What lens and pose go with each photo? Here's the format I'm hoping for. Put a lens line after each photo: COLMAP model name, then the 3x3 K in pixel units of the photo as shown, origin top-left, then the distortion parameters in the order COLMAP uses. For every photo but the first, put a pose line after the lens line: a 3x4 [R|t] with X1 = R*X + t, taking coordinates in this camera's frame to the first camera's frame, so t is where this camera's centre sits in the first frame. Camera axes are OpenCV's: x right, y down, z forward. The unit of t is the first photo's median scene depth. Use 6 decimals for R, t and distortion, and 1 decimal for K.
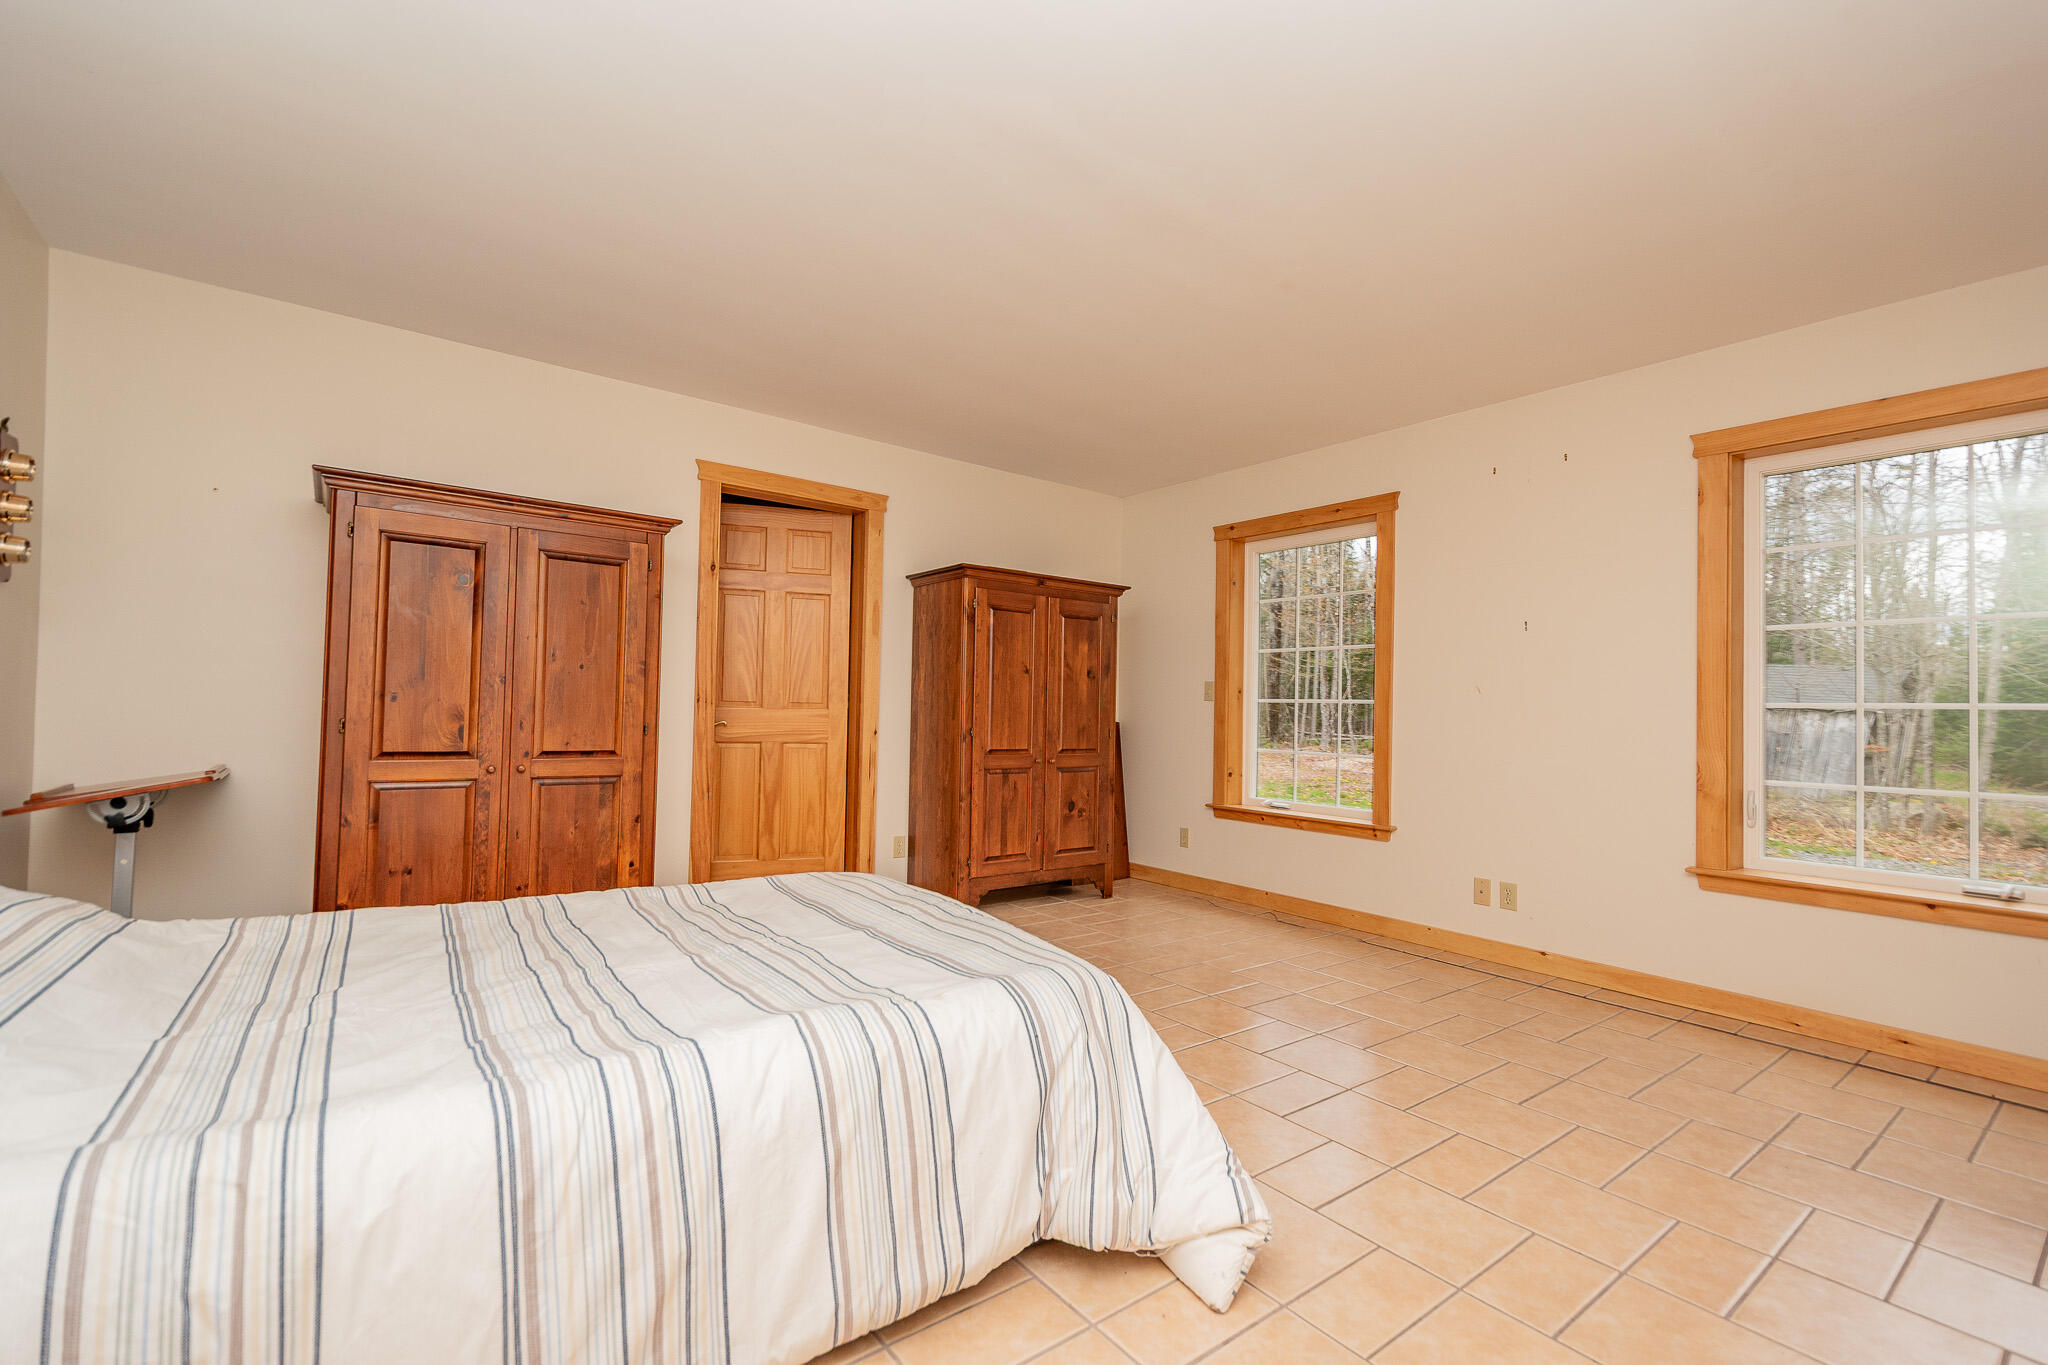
lens RADIAL K [[907.0, 0, 1019.1], [0, 907.0, 683.4], [0, 0, 1]] dist [0.019437, -0.007274]
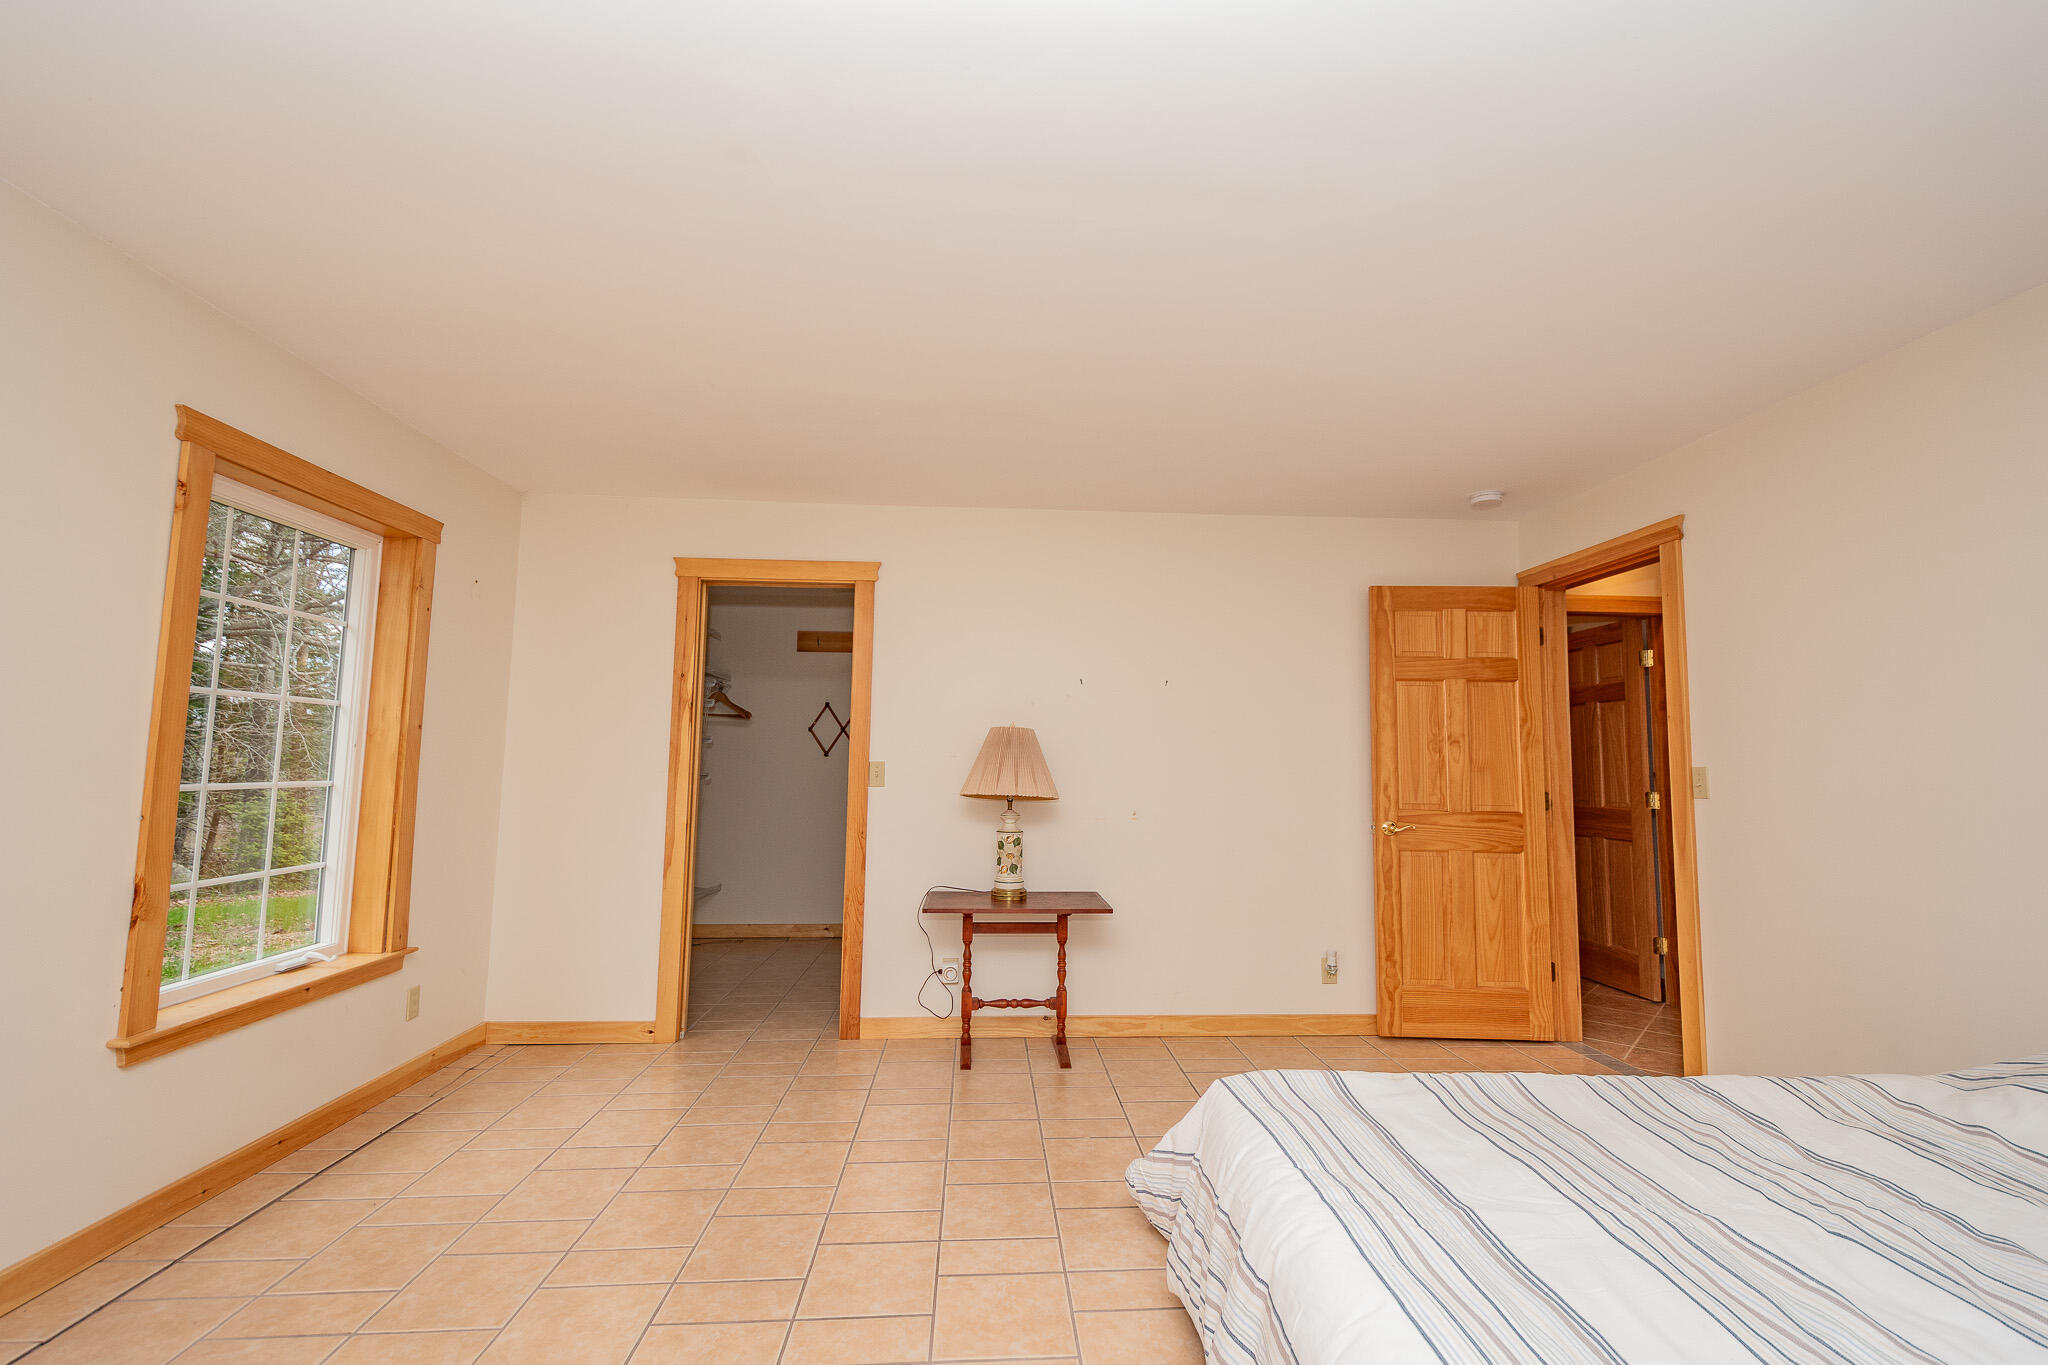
lens RADIAL K [[907.0, 0, 1016.8], [0, 907.0, 682.8], [0, 0, 1]] dist [0.019437, -0.007274]
pose [[-0.850030, 0.022446, 0.526257, -0.142400], [-0.035421, 0.994394, -0.099625, -0.011781], [-0.525543, -0.103325, -0.844470, 1.074219]]
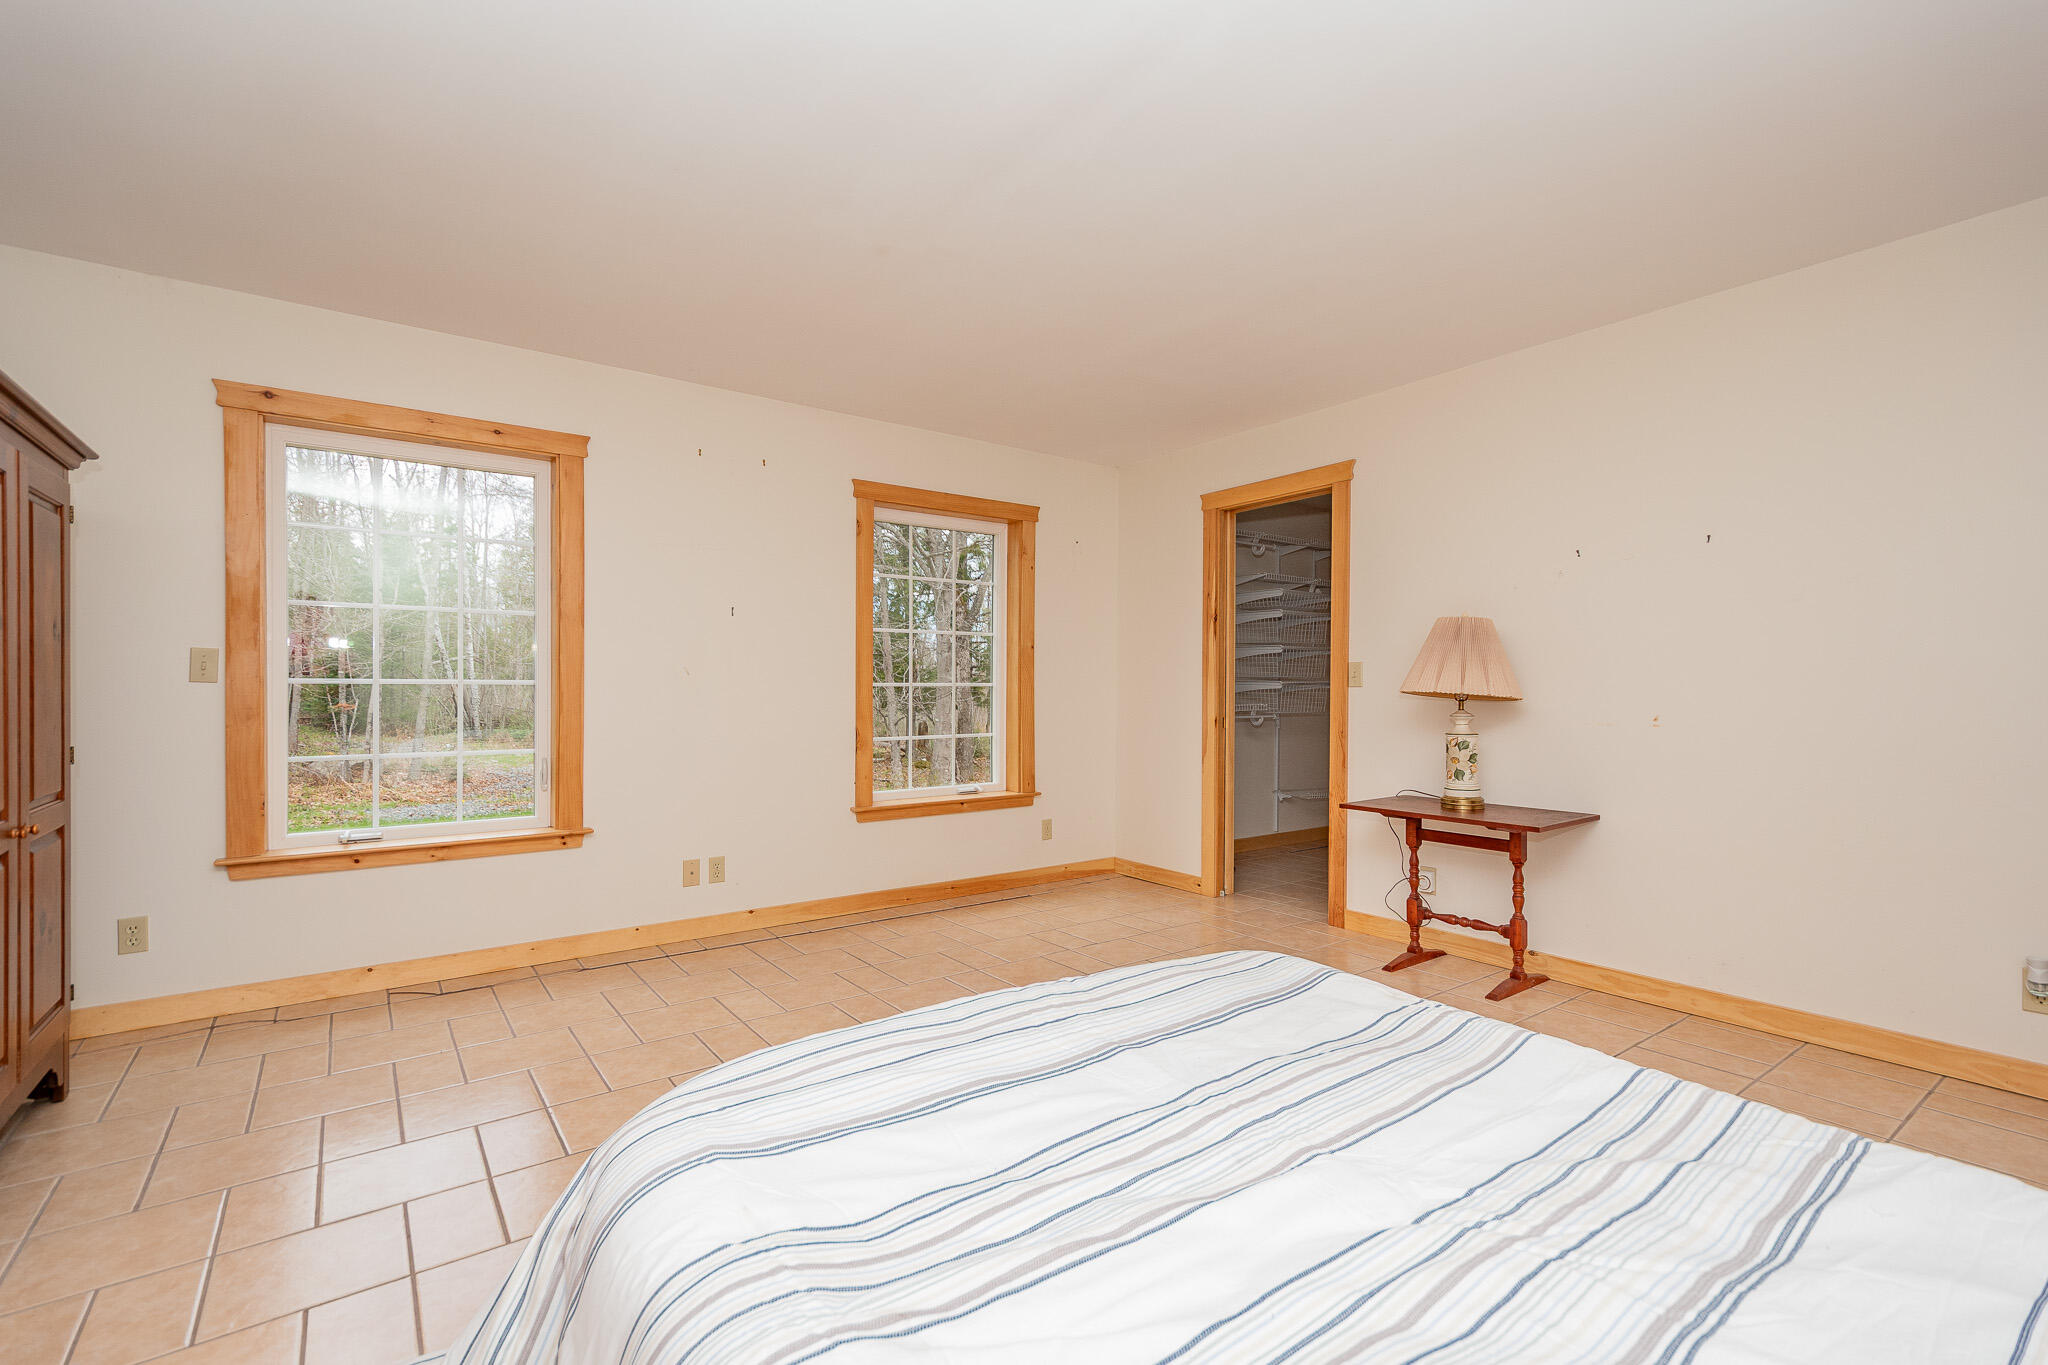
lens RADIAL K [[907.0, 0, 1021.9], [0, 907.0, 689.3], [0, 0, 1]] dist [0.019437, -0.007274]
pose [[-0.005384, -0.014153, 0.999885, -0.493186], [-0.022854, 0.999640, 0.014026, 0.005365], [-0.999724, -0.022776, -0.005705, 0.658285]]
